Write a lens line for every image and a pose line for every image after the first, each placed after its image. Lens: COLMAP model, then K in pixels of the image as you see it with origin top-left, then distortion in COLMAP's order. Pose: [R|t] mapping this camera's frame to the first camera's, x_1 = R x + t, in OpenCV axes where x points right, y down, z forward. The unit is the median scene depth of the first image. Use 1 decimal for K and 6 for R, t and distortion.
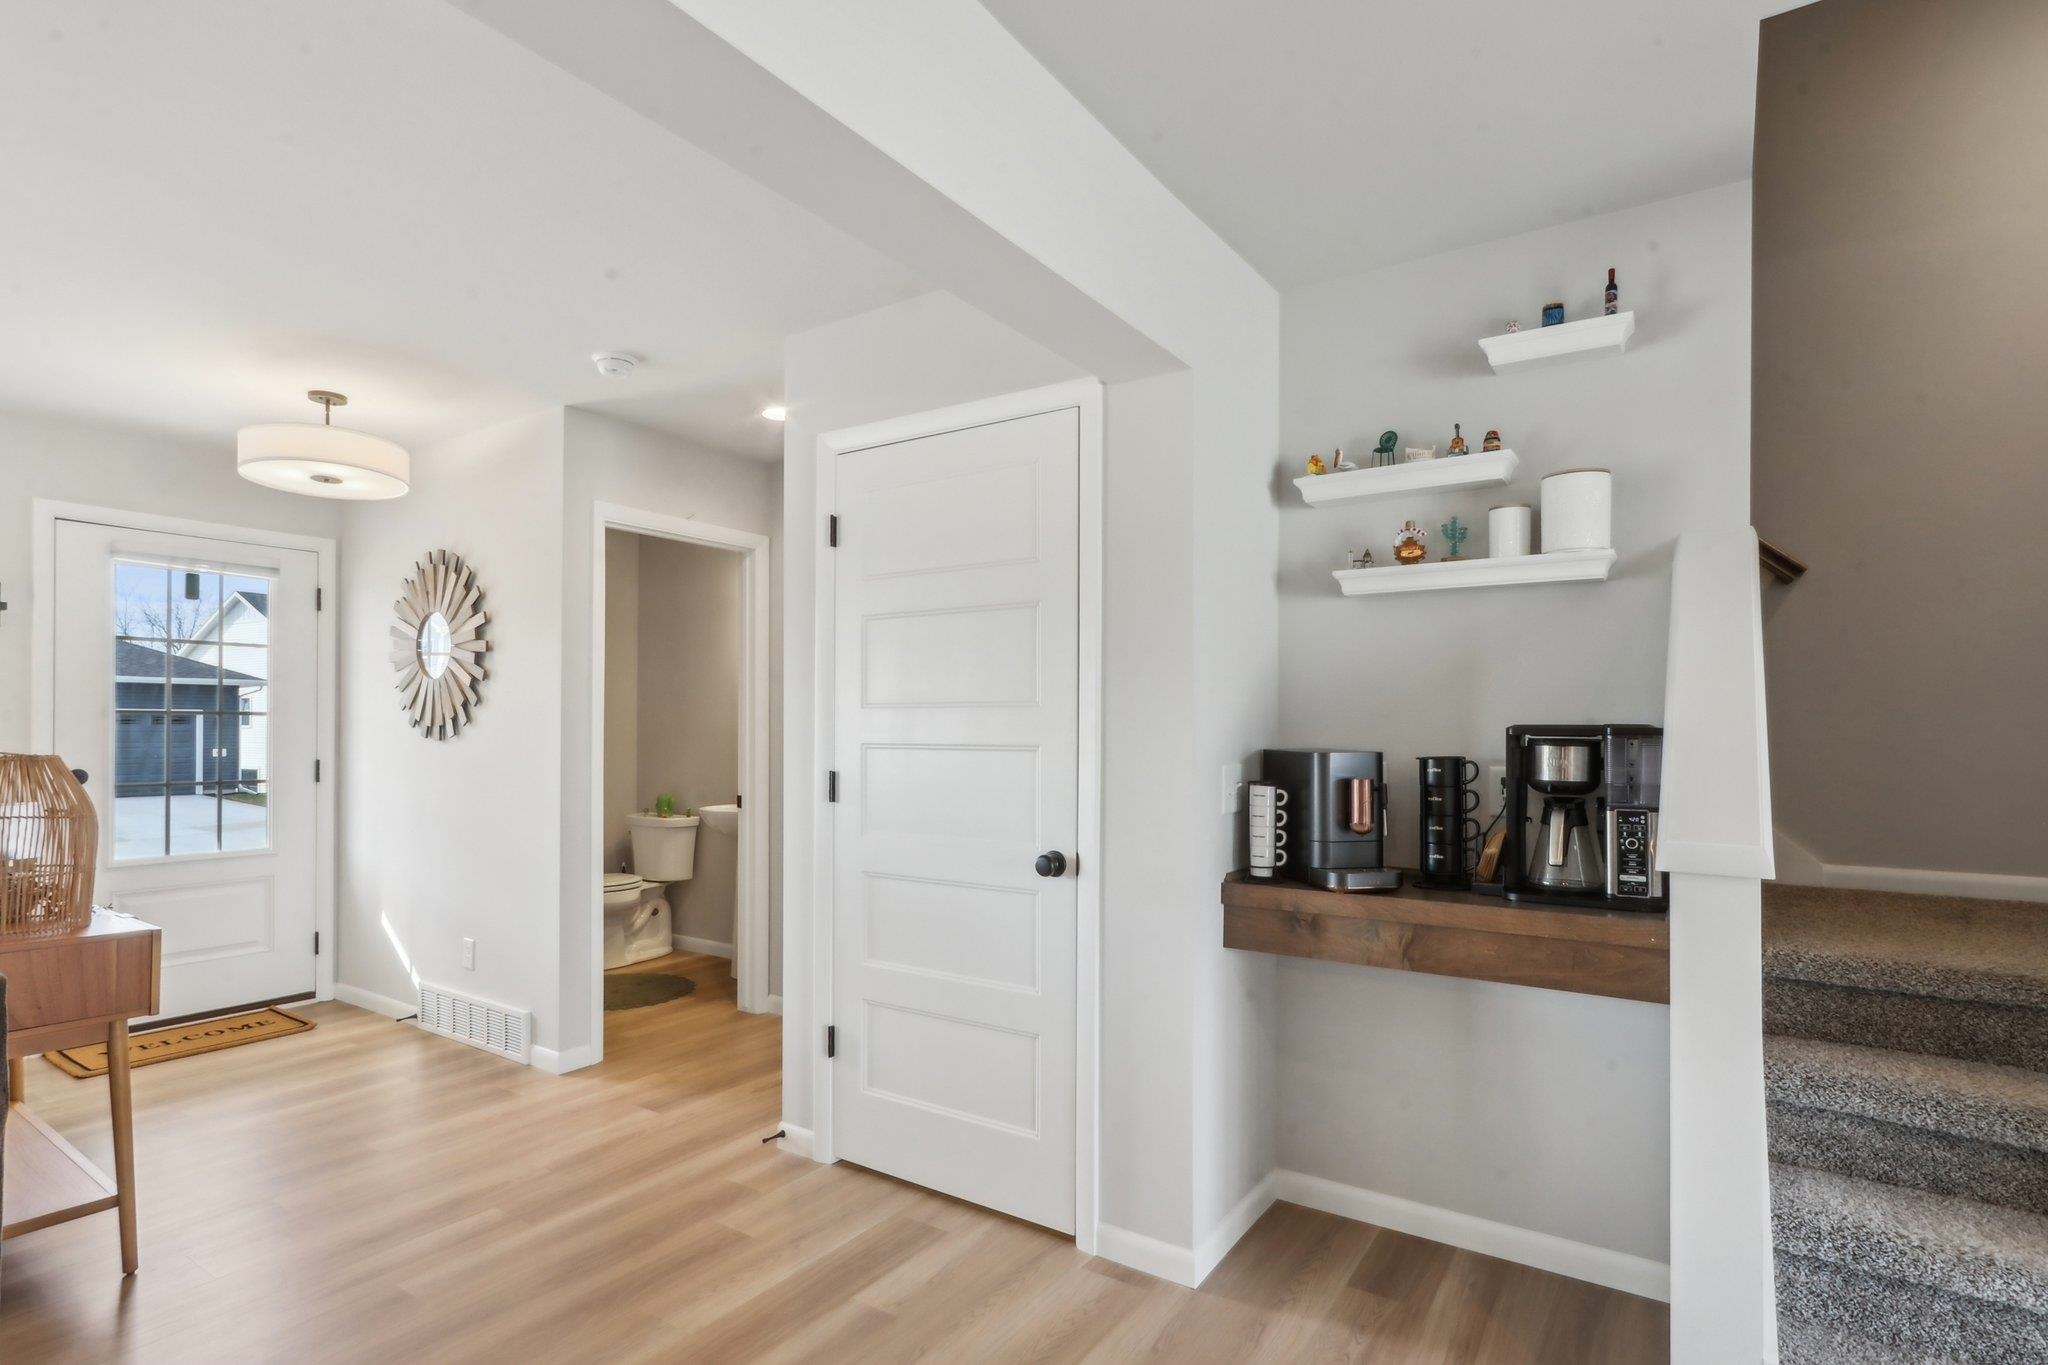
lens RADIAL K [[1022.2, 0, 1003.6], [0, 1022.2, 731.0], [0, 0, 1]] dist [-0.003913, 0.005828]
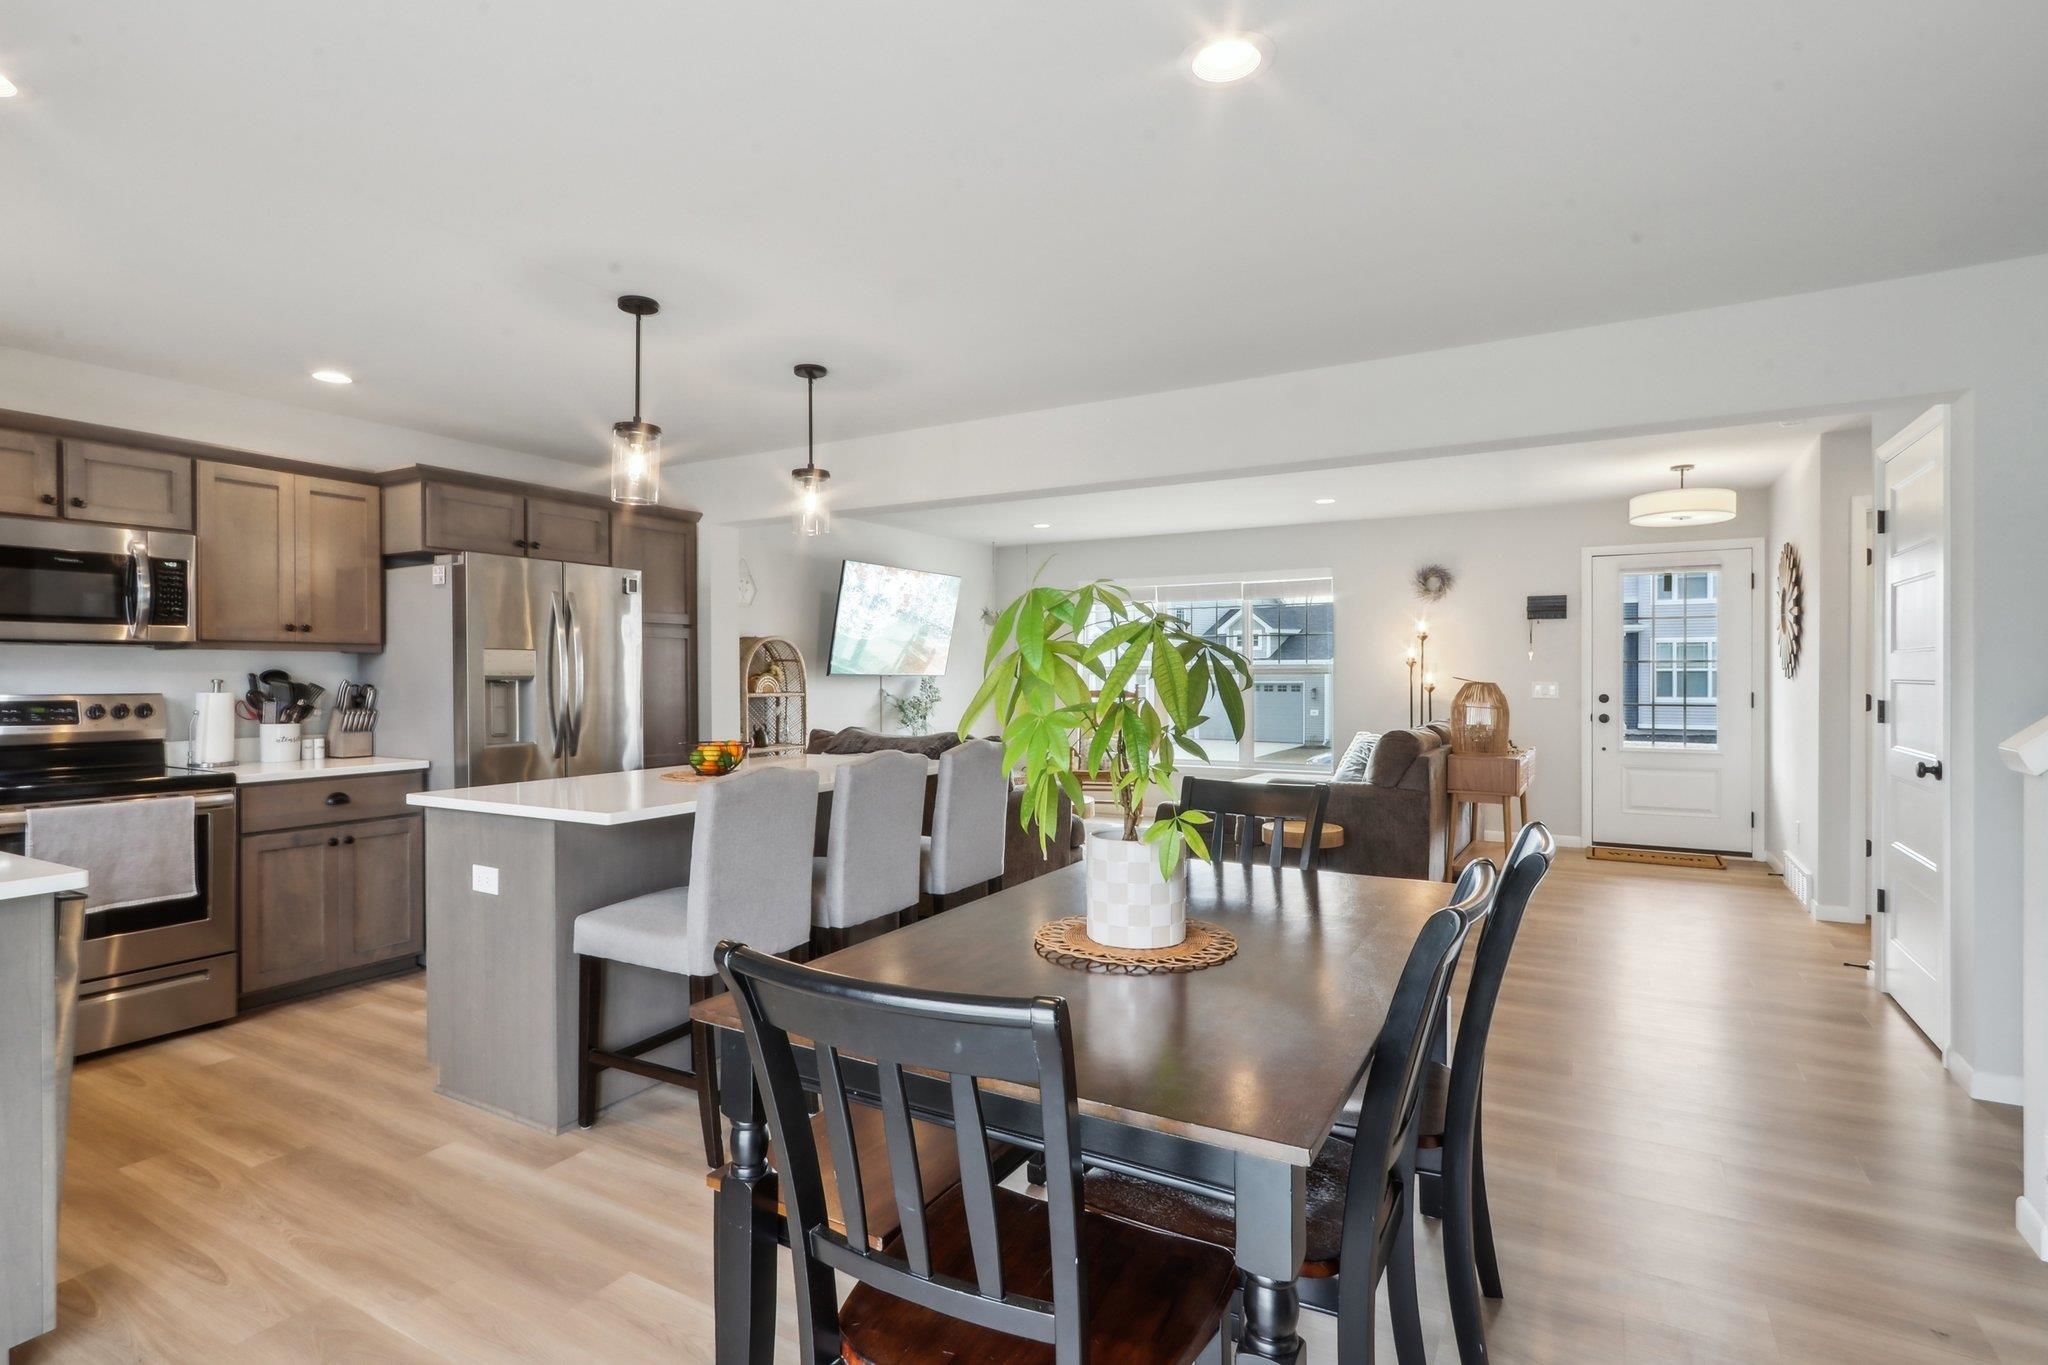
lens RADIAL K [[1022.2, 0, 995.1], [0, 1022.2, 678.4], [0, 0, 1]] dist [-0.003913, 0.005828]
pose [[0.071109, 0.001140, -0.997468, 1.088030], [0.003150, 0.999994, 0.001367, 0.005097], [0.997464, -0.003240, 0.071105, -0.259107]]
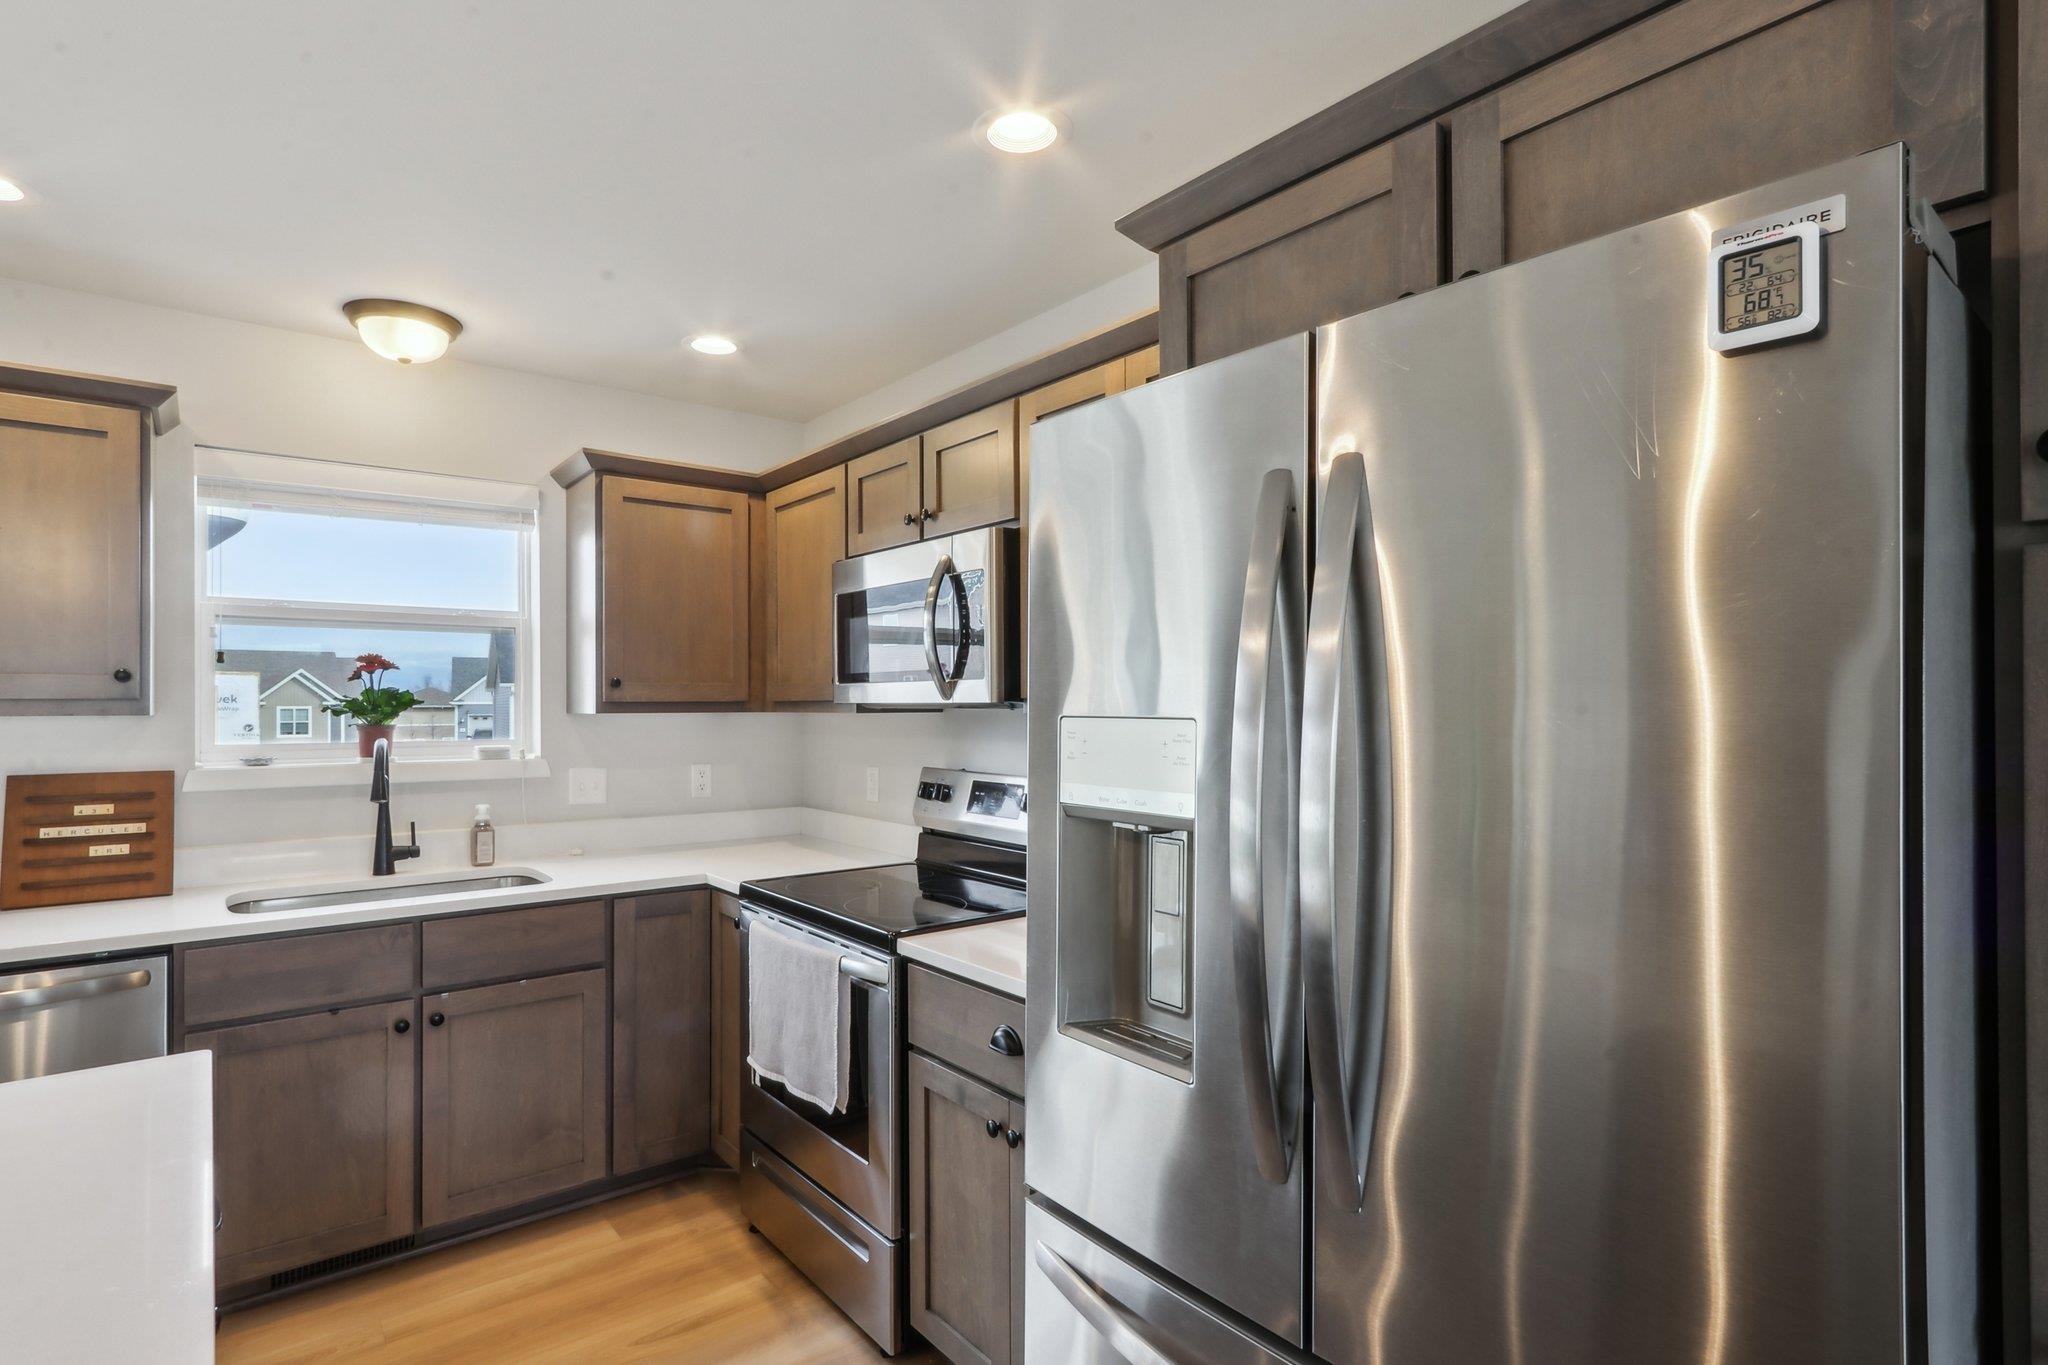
lens RADIAL K [[1022.2, 0, 990.4], [0, 1022.2, 696.9], [0, 0, 1]] dist [-0.003913, 0.005828]
pose [[-0.952373, 0.001685, 0.304930, -0.508399], [0.000349, 0.999990, -0.004438, -0.043524], [-0.304935, -0.004120, -0.952364, -0.434135]]
